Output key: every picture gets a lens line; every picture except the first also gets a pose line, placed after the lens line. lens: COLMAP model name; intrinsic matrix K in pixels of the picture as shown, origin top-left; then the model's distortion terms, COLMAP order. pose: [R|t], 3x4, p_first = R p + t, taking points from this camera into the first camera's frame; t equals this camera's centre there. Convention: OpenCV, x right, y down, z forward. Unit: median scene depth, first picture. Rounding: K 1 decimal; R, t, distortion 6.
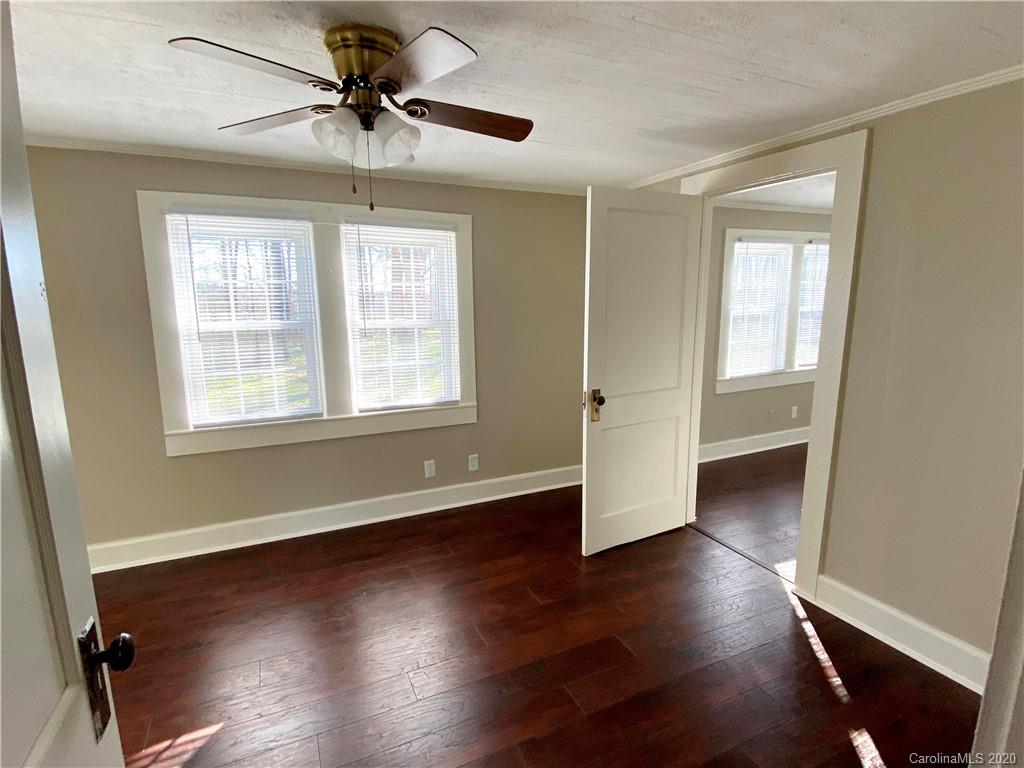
lens RADIAL K [[501.9, 0, 518.2], [0, 501.9, 394.0], [0, 0, 1]] dist [-0.004220, -0.005022]
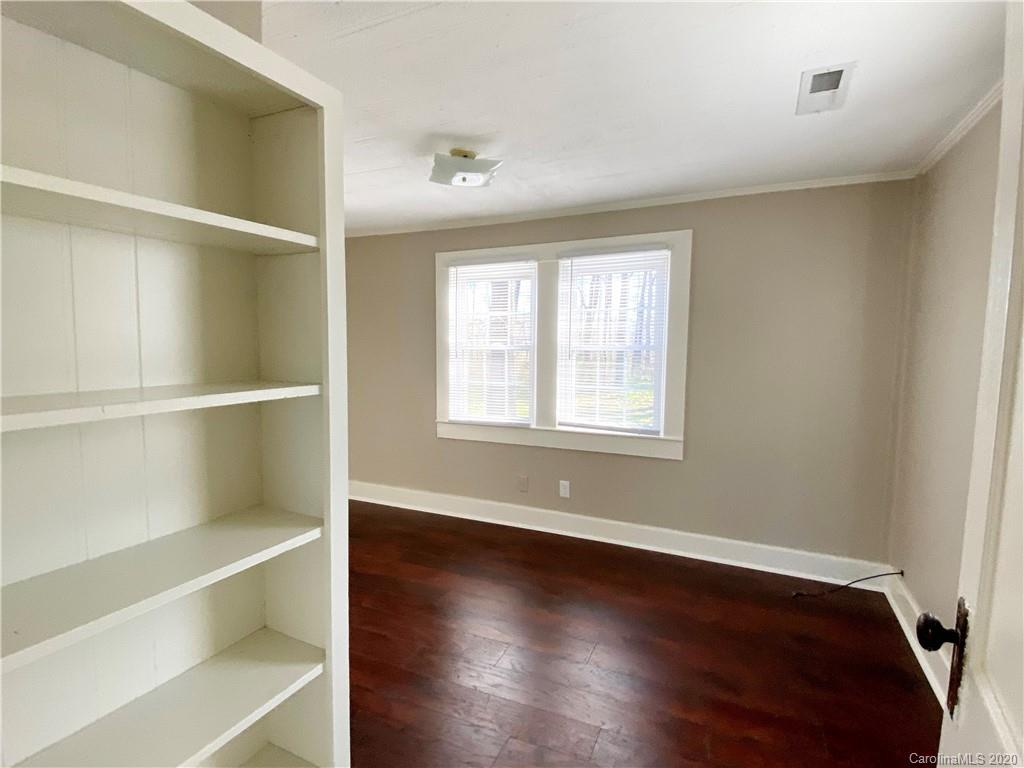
lens RADIAL K [[501.9, 0, 516.5], [0, 501.9, 383.9], [0, 0, 1]] dist [-0.004220, -0.005022]
pose [[0.624945, 0.078934, -0.776668, 0.490726], [-0.127406, 0.991849, -0.001713, -0.045018], [0.770203, 0.100023, 0.629907, 0.241779]]
